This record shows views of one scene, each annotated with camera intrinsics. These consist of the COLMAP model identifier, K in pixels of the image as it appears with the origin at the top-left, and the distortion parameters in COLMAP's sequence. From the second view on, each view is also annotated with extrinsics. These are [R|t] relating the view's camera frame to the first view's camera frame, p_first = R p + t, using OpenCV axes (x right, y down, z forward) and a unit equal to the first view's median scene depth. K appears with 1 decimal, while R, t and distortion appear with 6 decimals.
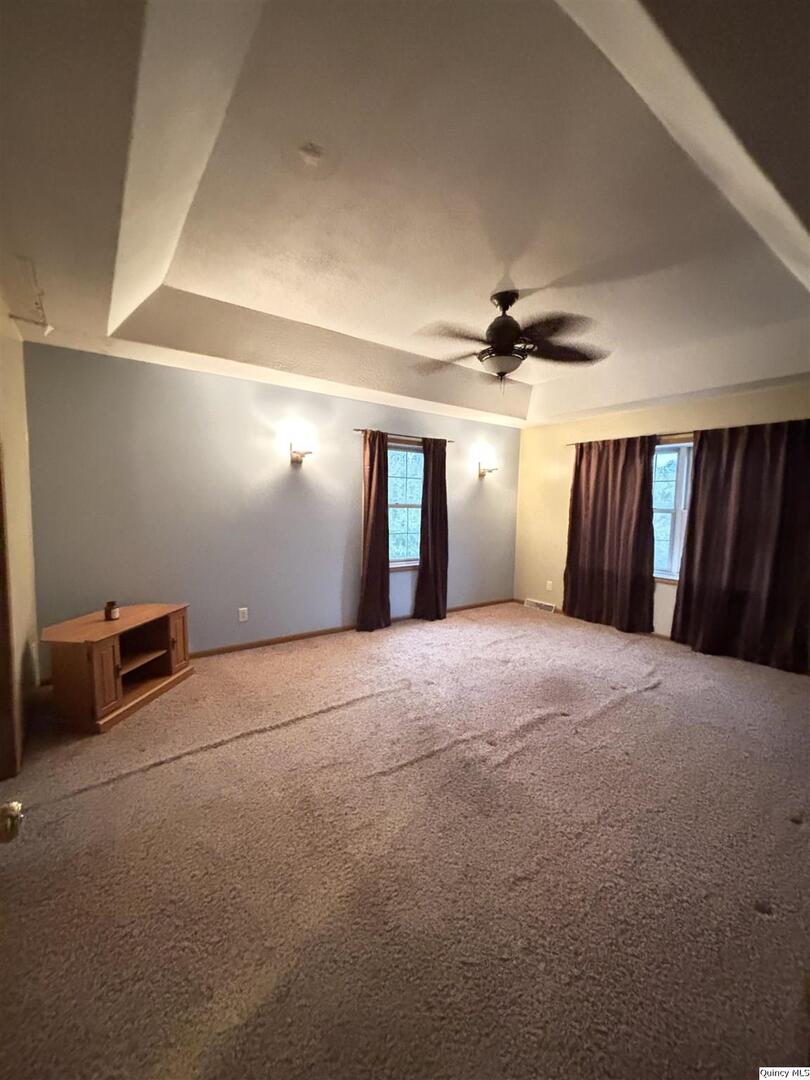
lens RADIAL K [[442.6, 0, 406.8], [0, 442.6, 538.0], [0, 0, 1]] dist [-0.006413, 0.000559]
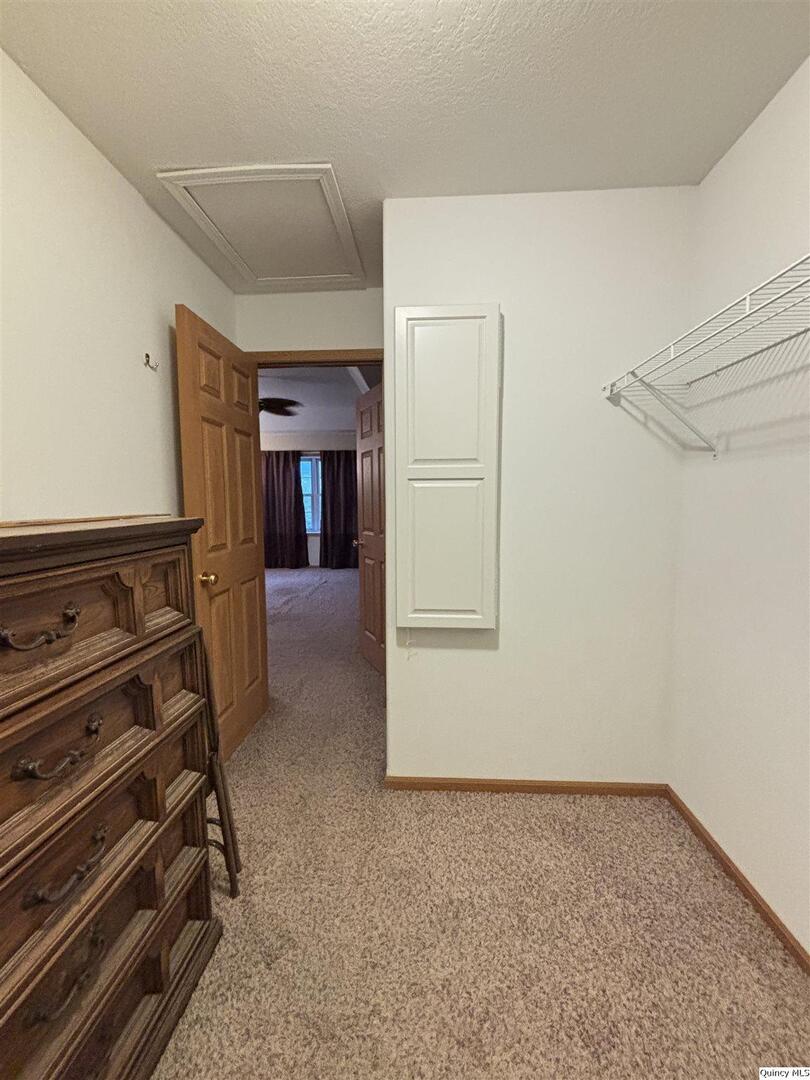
lens RADIAL K [[442.6, 0, 404.4], [0, 442.6, 542.8], [0, 0, 1]] dist [-0.006413, 0.000559]
pose [[0.647557, -0.094835, 0.756093, -0.510988], [0.074755, 0.995345, 0.060820, 0.047939], [-0.758341, 0.017138, 0.651632, -0.418019]]
